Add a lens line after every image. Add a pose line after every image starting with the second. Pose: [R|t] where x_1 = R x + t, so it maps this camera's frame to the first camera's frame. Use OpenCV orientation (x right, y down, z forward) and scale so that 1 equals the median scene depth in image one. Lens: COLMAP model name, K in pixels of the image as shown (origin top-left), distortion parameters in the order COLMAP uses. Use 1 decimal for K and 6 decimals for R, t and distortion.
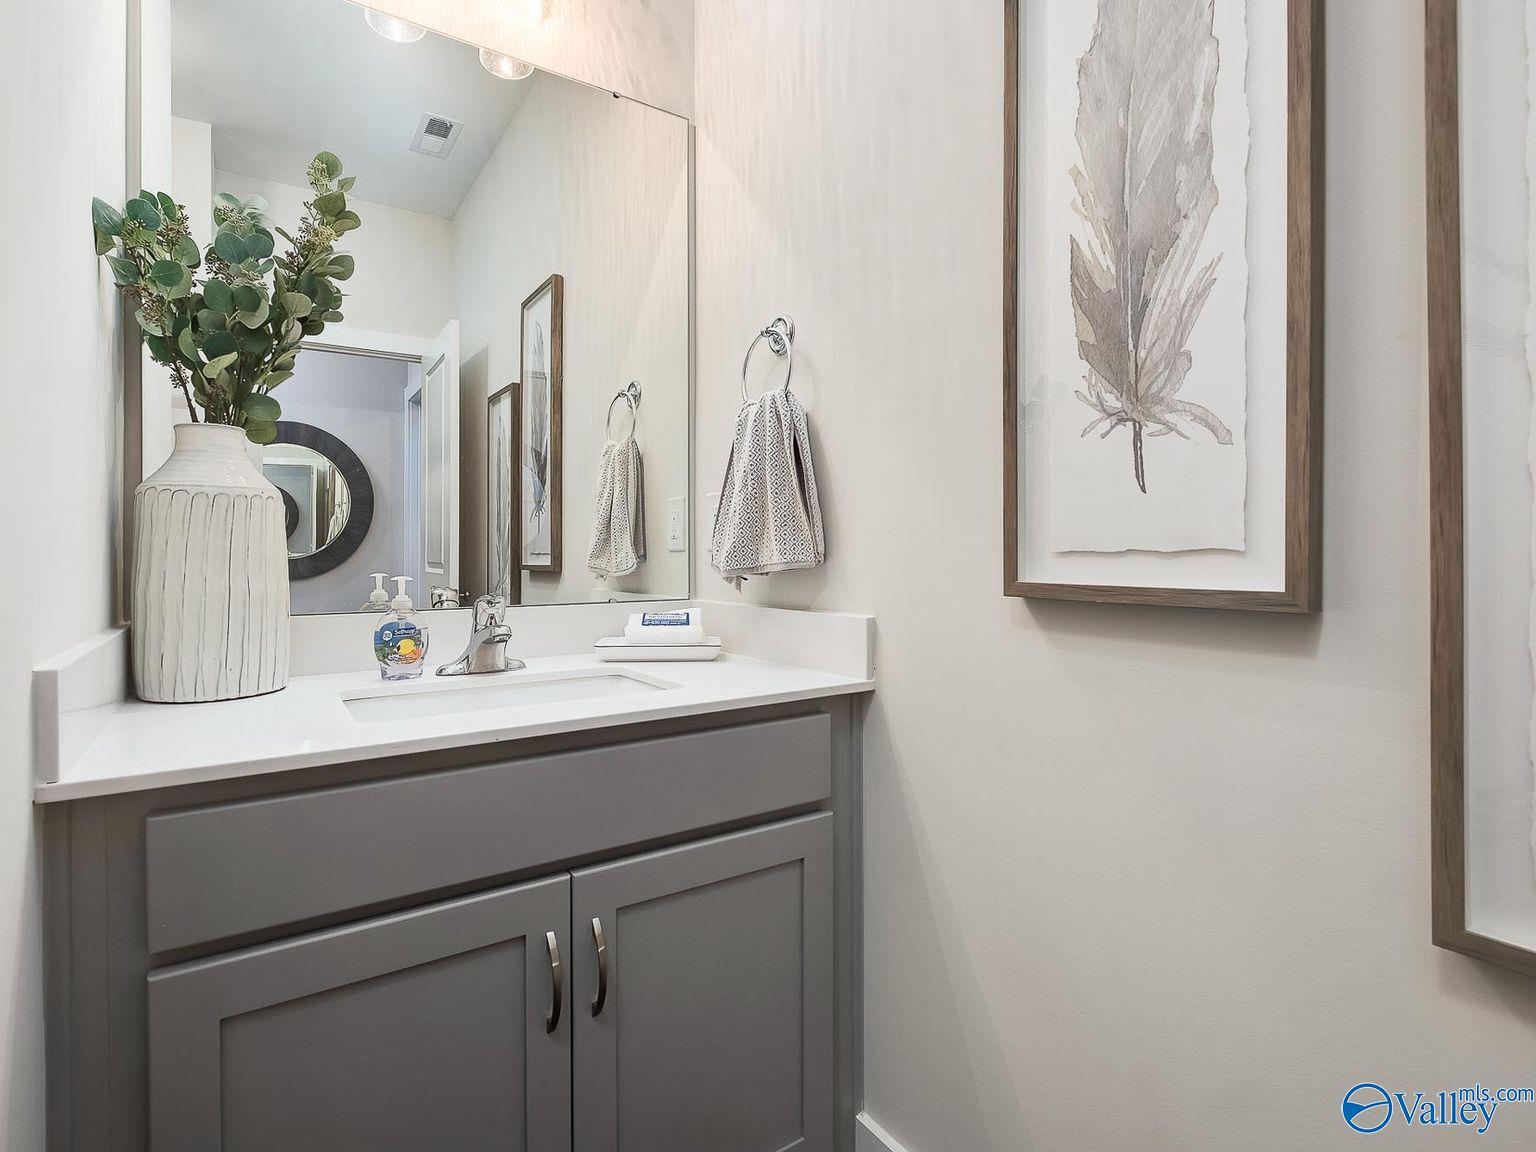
lens RADIAL K [[787.4, 0, 749.9], [0, 787.4, 560.4], [0, 0, 1]] dist [-0.000864, -0.000801]
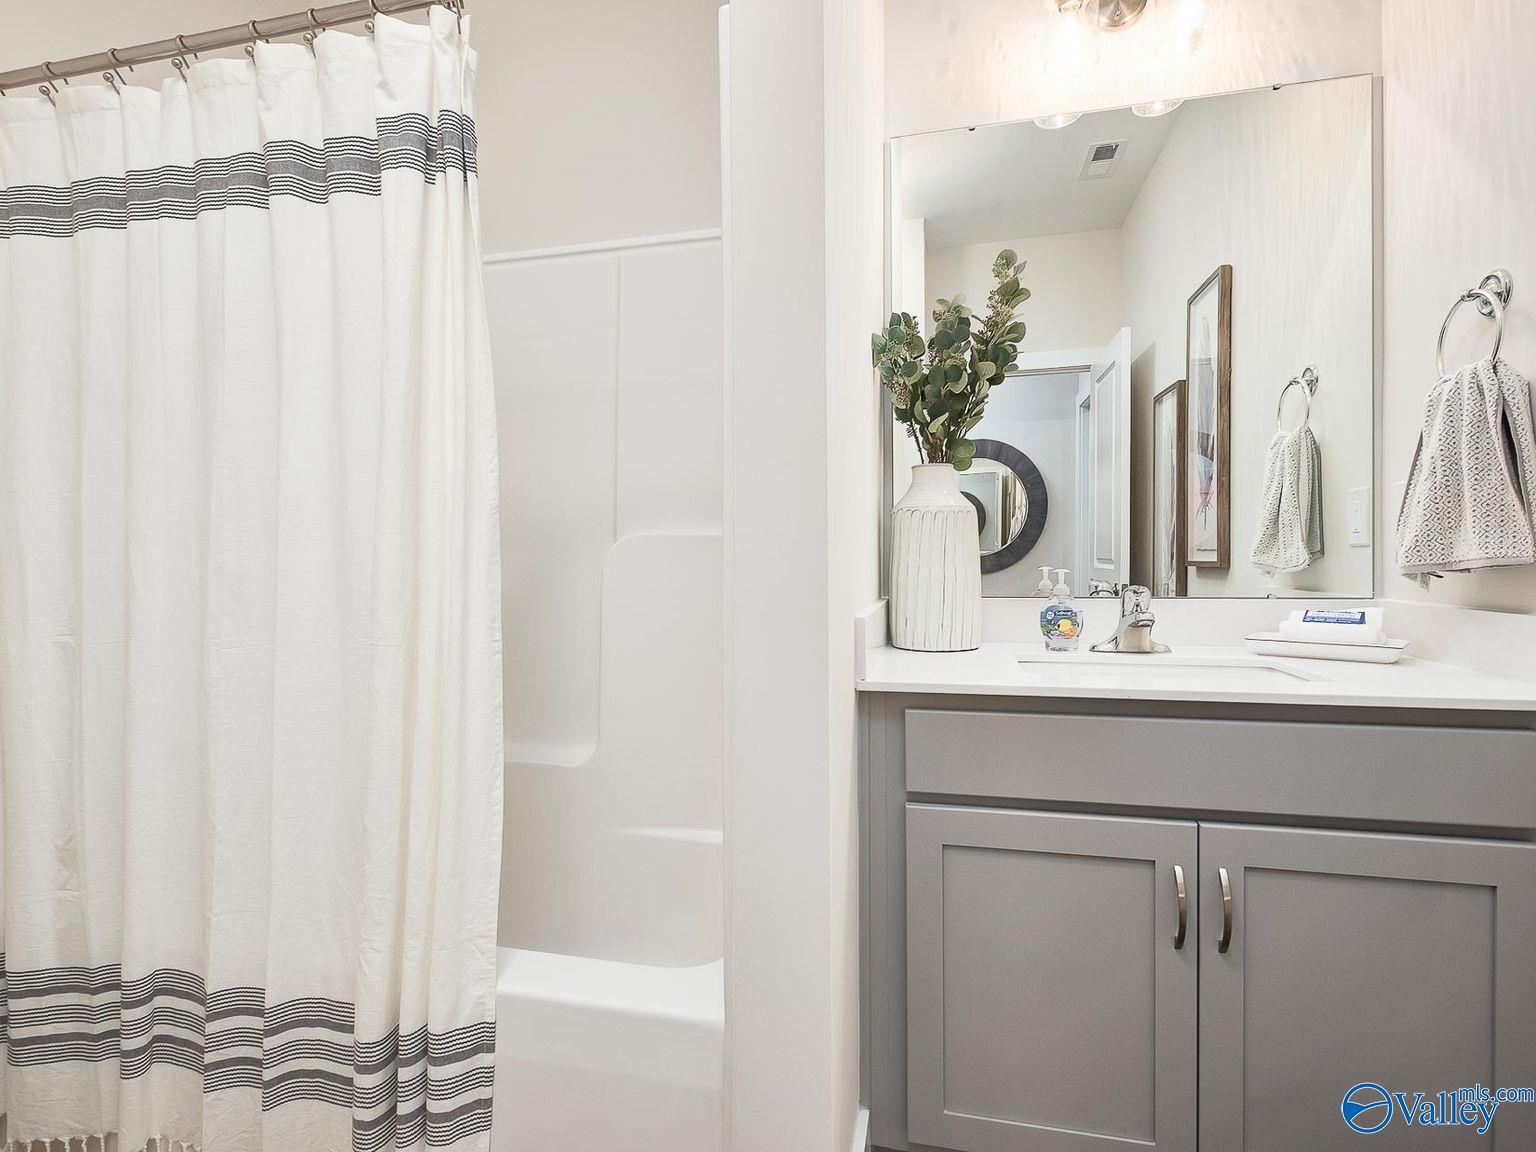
lens RADIAL K [[787.4, 0, 749.9], [0, 787.4, 560.4], [0, 0, 1]] dist [-0.000864, -0.000801]
pose [[0.688119, 0.001280, -0.725596, 0.111367], [0.001844, 0.999992, 0.003513, 0.000896], [0.725595, -0.003756, 0.688112, -0.197109]]
